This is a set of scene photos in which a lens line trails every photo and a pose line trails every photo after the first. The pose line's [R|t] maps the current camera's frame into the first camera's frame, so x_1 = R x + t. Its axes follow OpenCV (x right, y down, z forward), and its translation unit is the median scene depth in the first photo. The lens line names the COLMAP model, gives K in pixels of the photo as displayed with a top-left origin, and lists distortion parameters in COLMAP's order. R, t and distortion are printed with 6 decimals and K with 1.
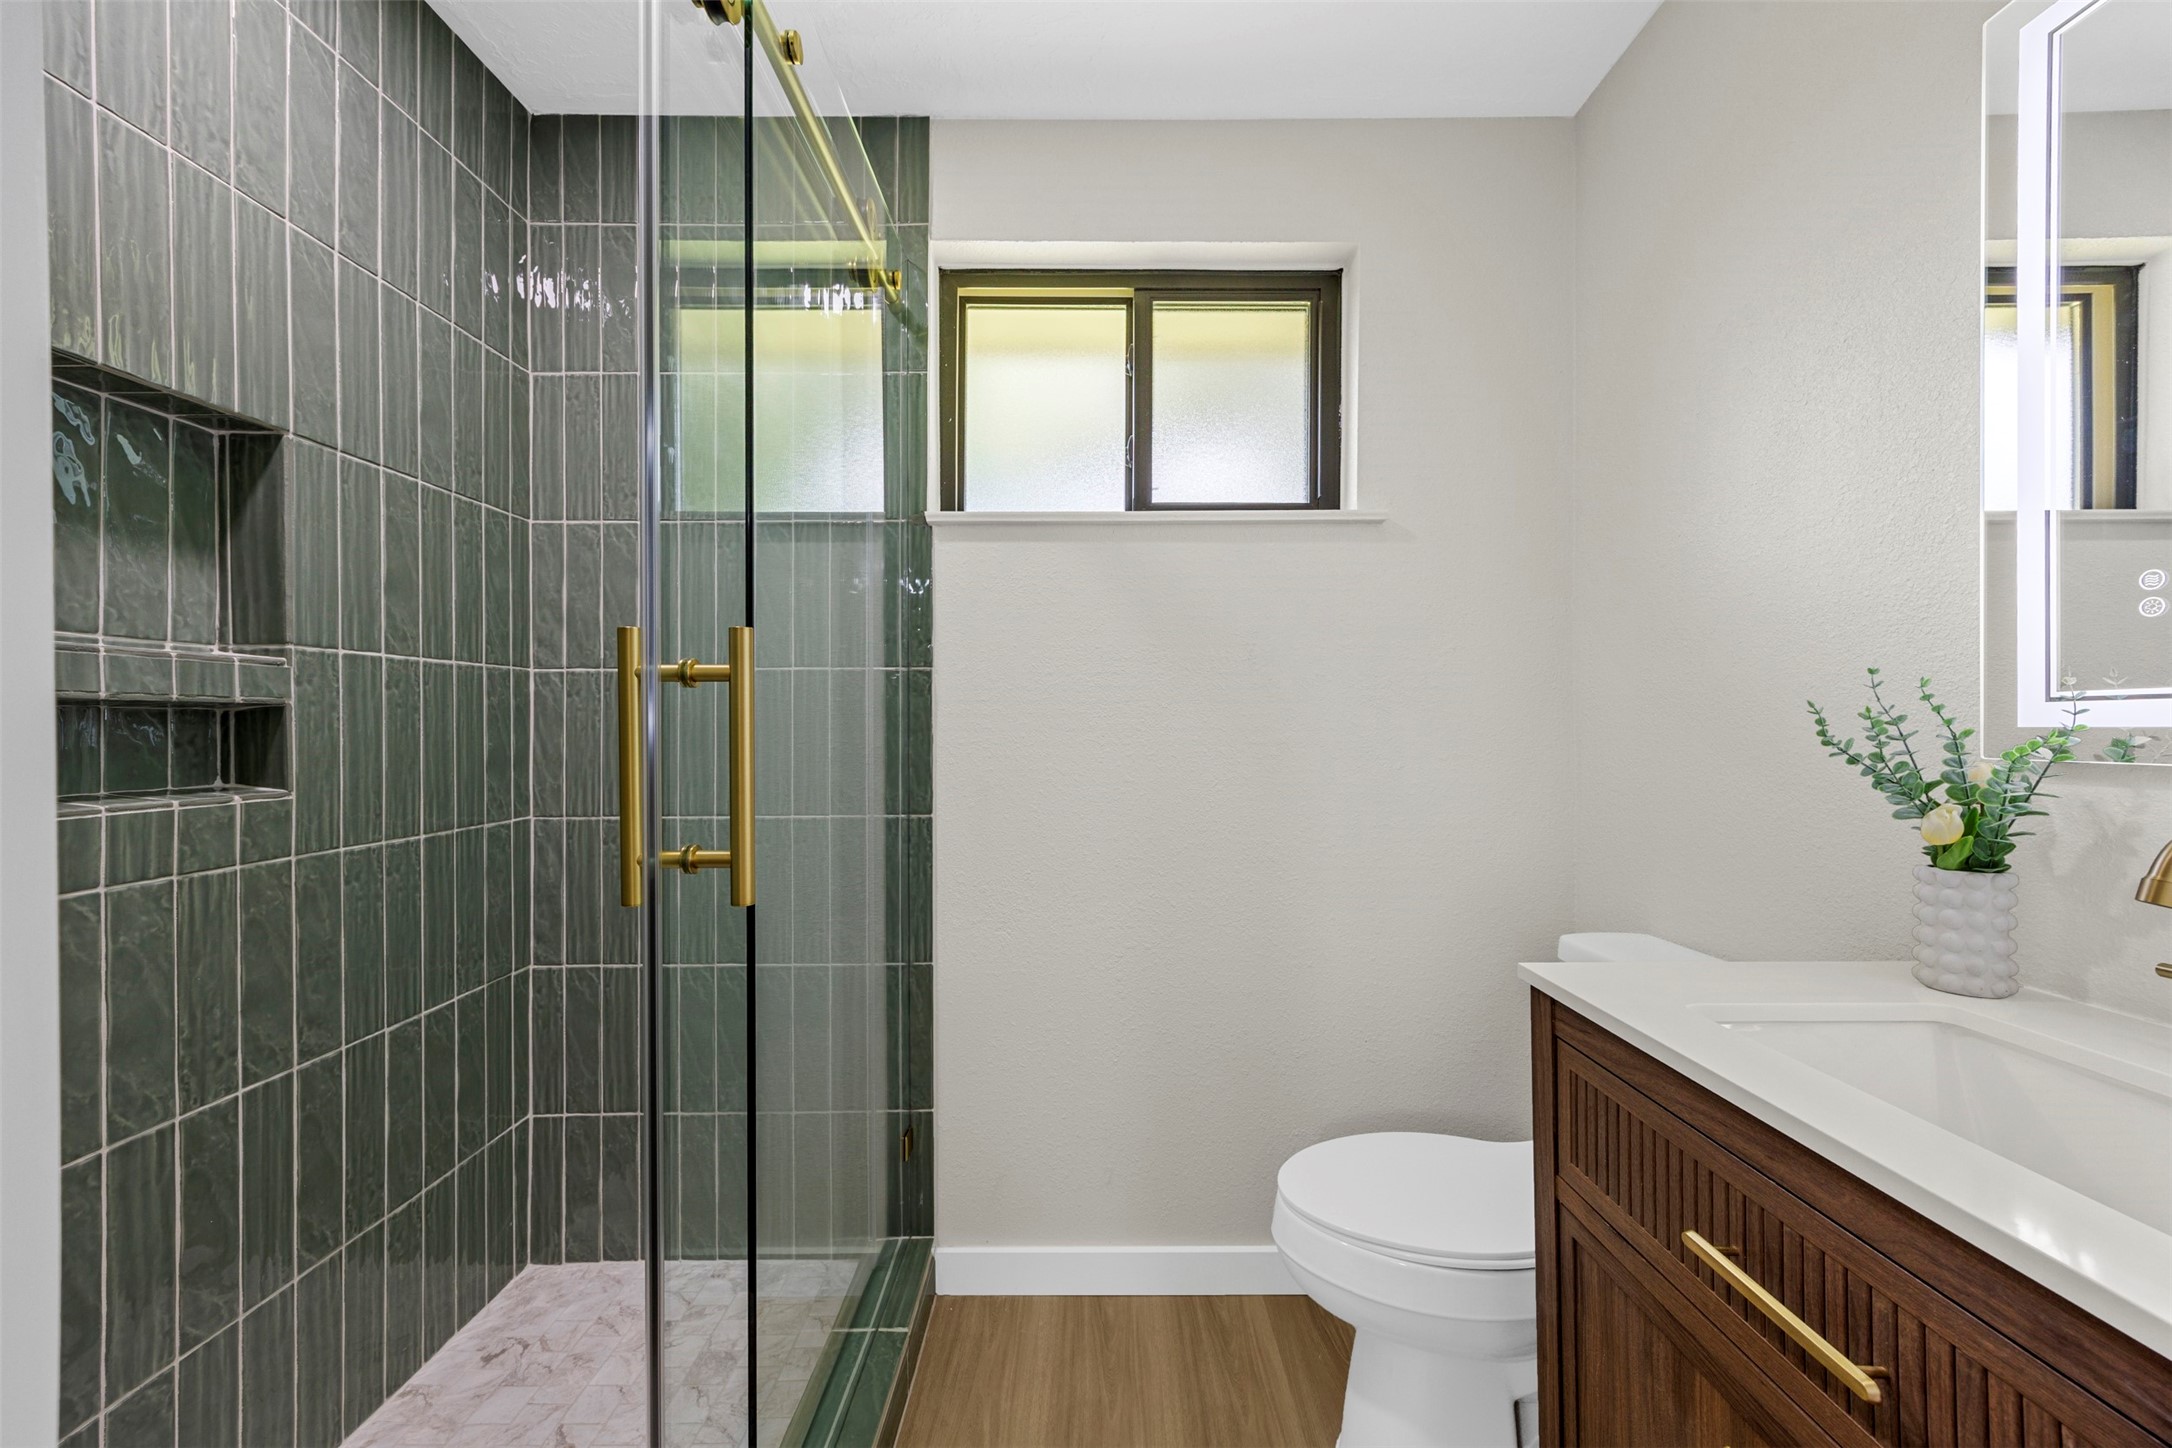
lens RADIAL K [[835.5, 0, 1098.2], [0, 835.5, 729.1], [0, 0, 1]] dist [0.001438, -0.000362]
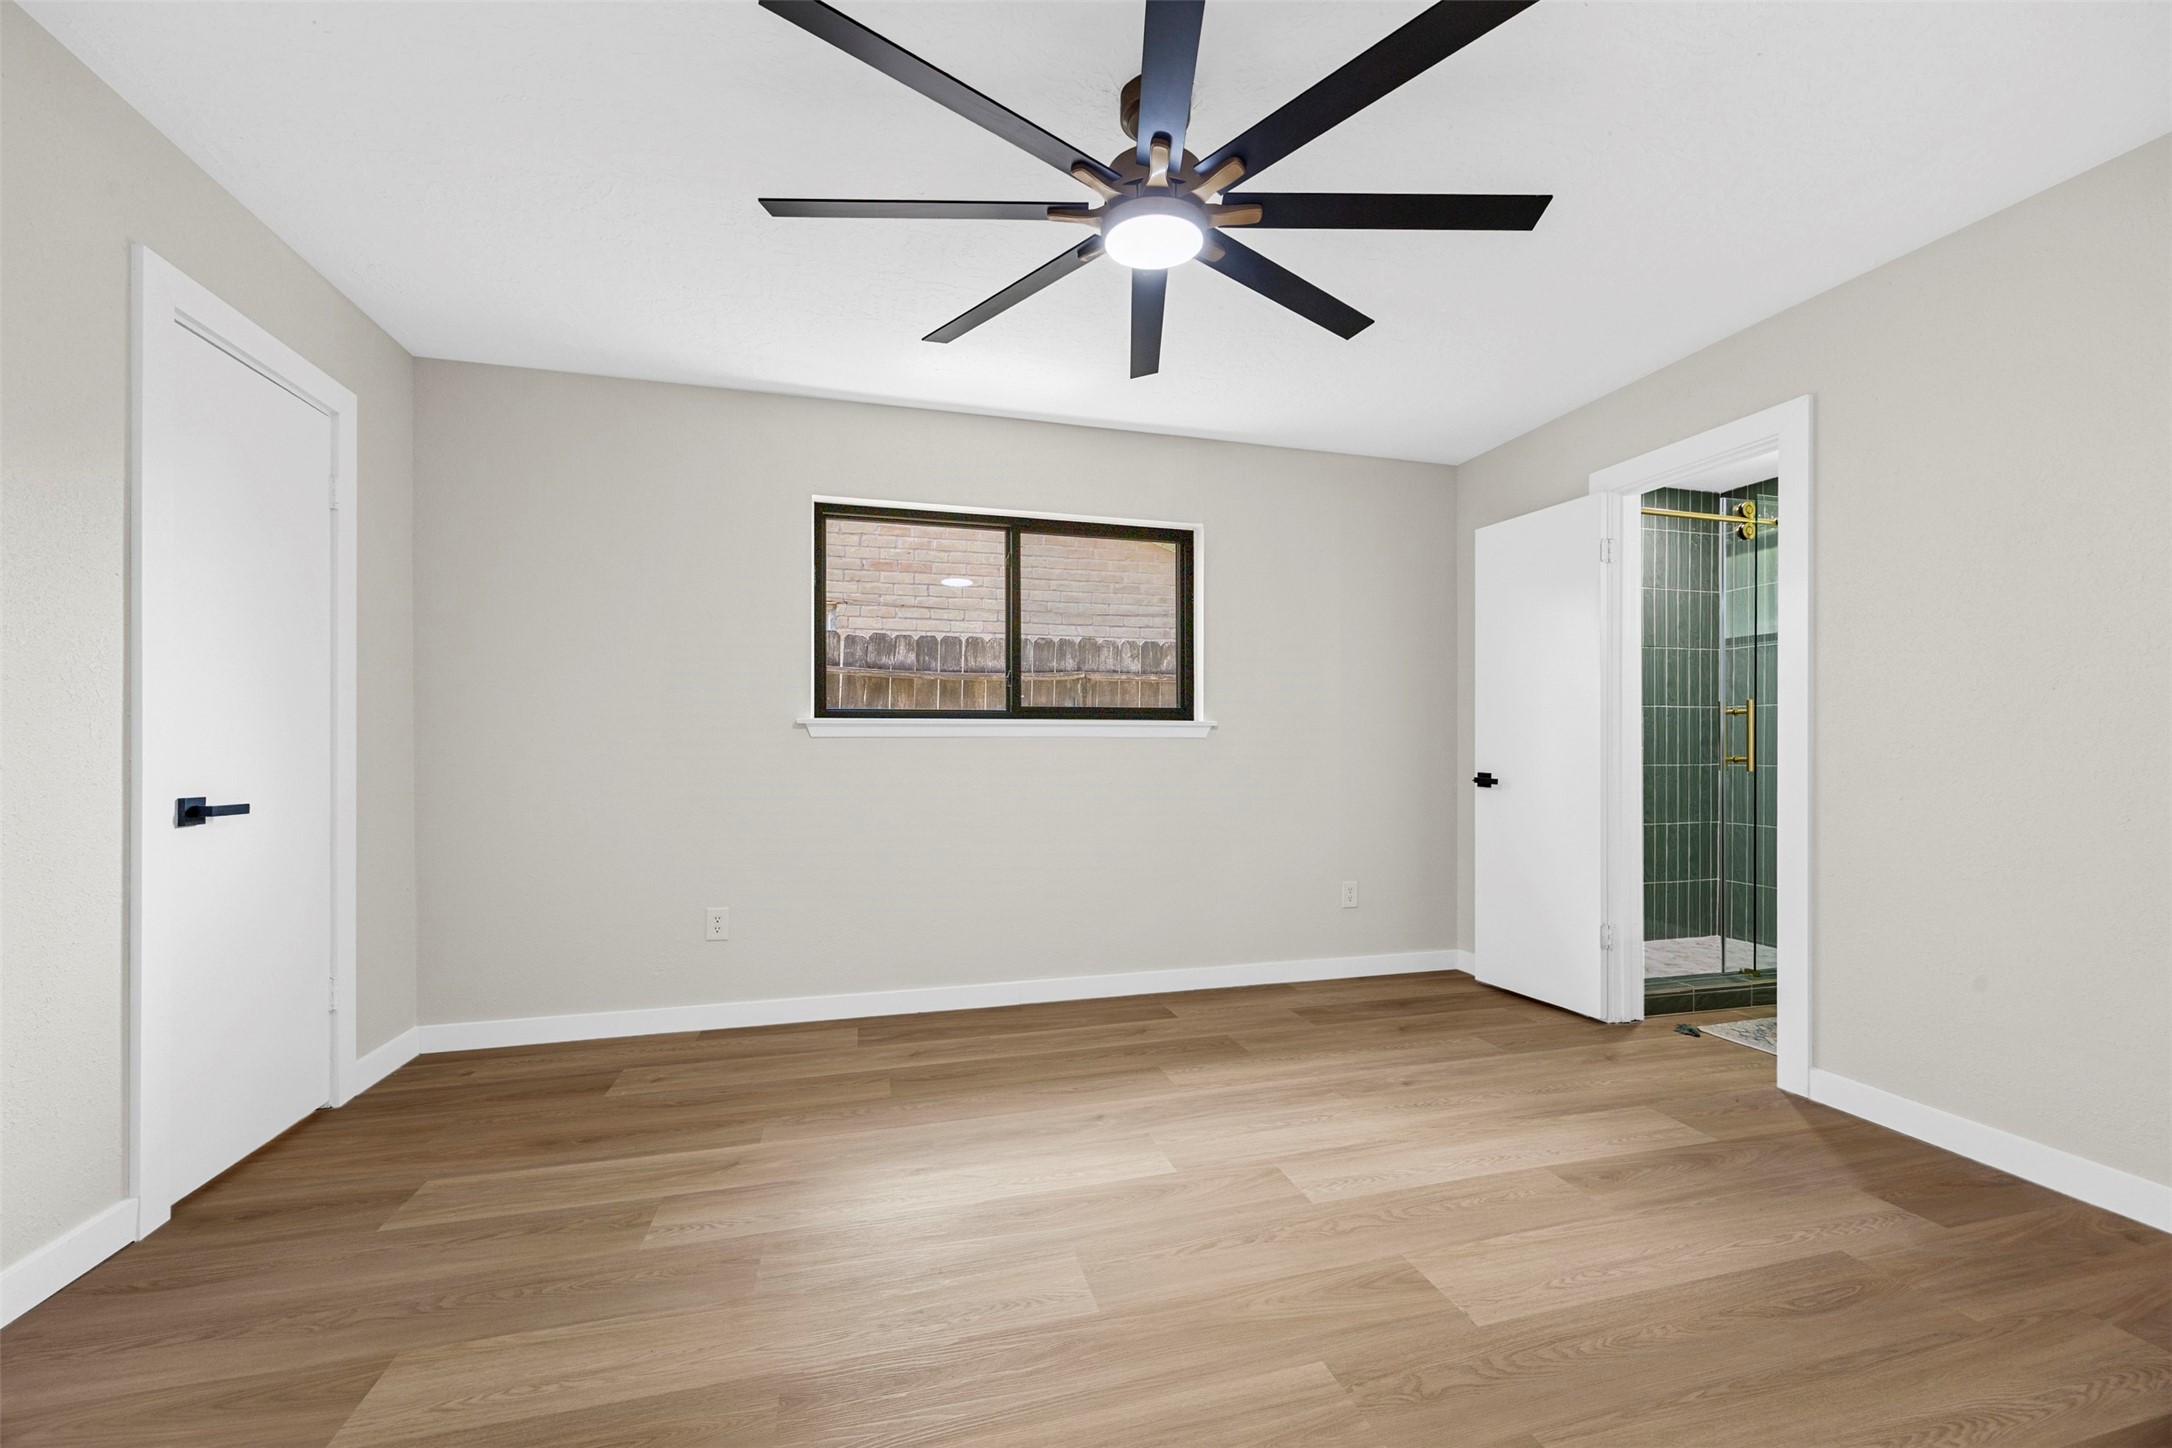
lens RADIAL K [[835.5, 0, 1098.2], [0, 835.5, 729.1], [0, 0, 1]] dist [0.001438, -0.000362]
pose [[0.264320, -0.001540, -0.964434, 1.503437], [-0.008913, 0.999952, -0.004039, 0.028064], [0.964394, 0.009664, 0.264294, -1.764762]]
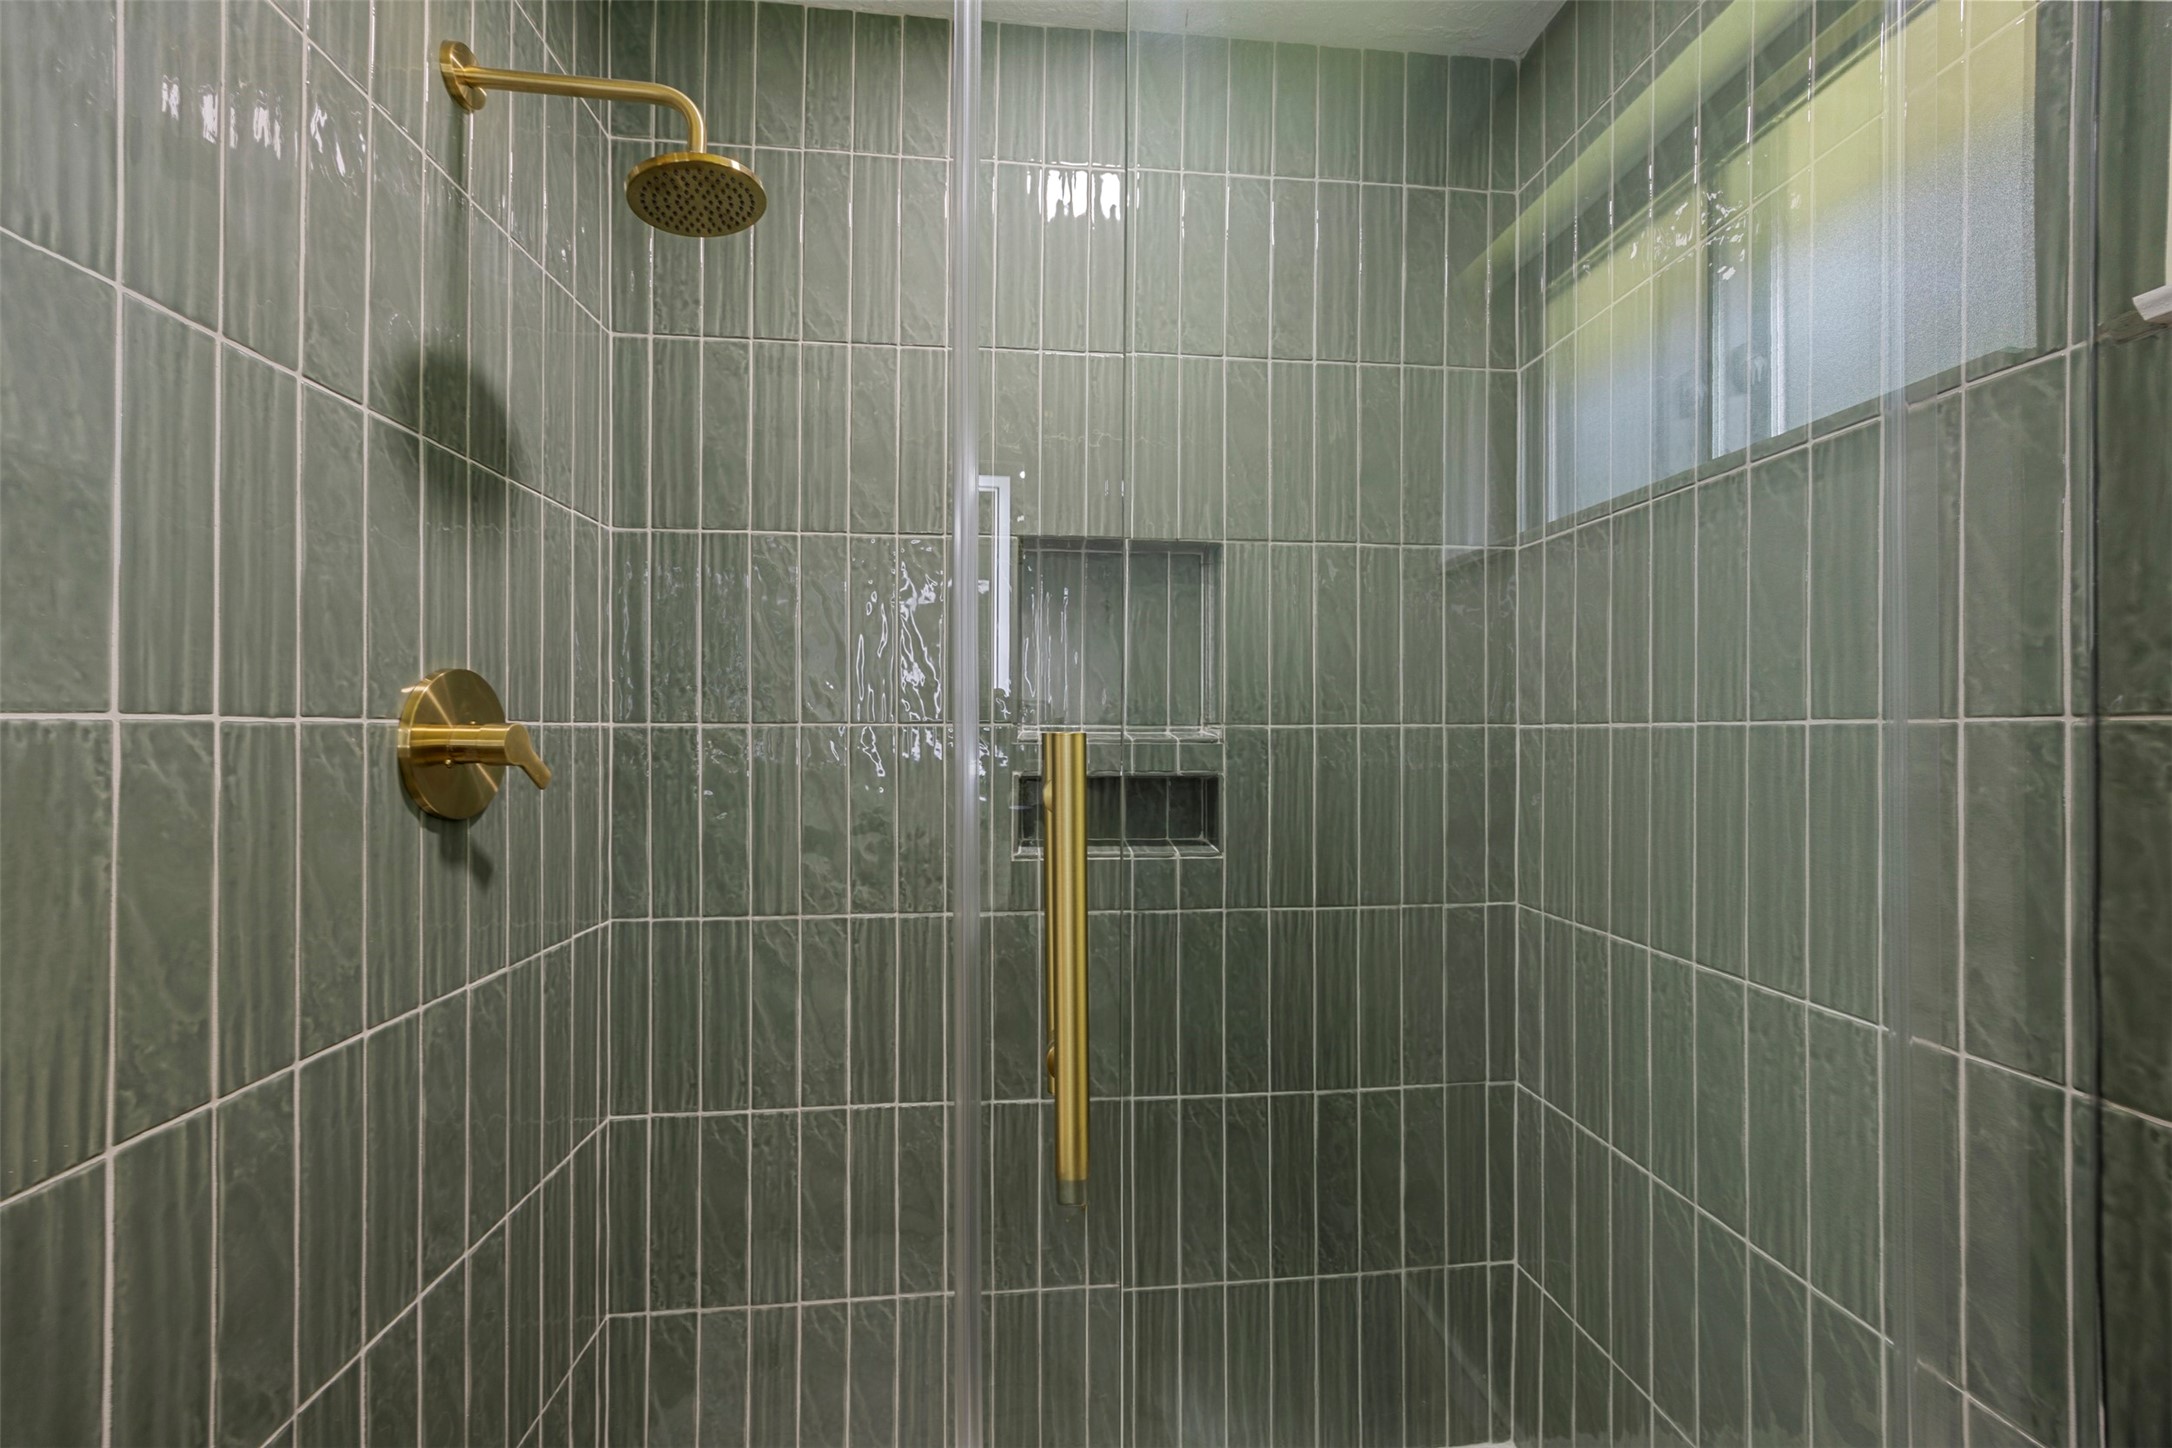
lens RADIAL K [[835.5, 0, 1098.2], [0, 835.5, 729.1], [0, 0, 1]] dist [0.001438, -0.000362]
pose [[0.089517, -0.003013, -0.995981, 0.129899], [-0.007277, 0.999967, -0.003679, -0.071050], [0.995959, 0.007577, 0.089492, 0.584828]]
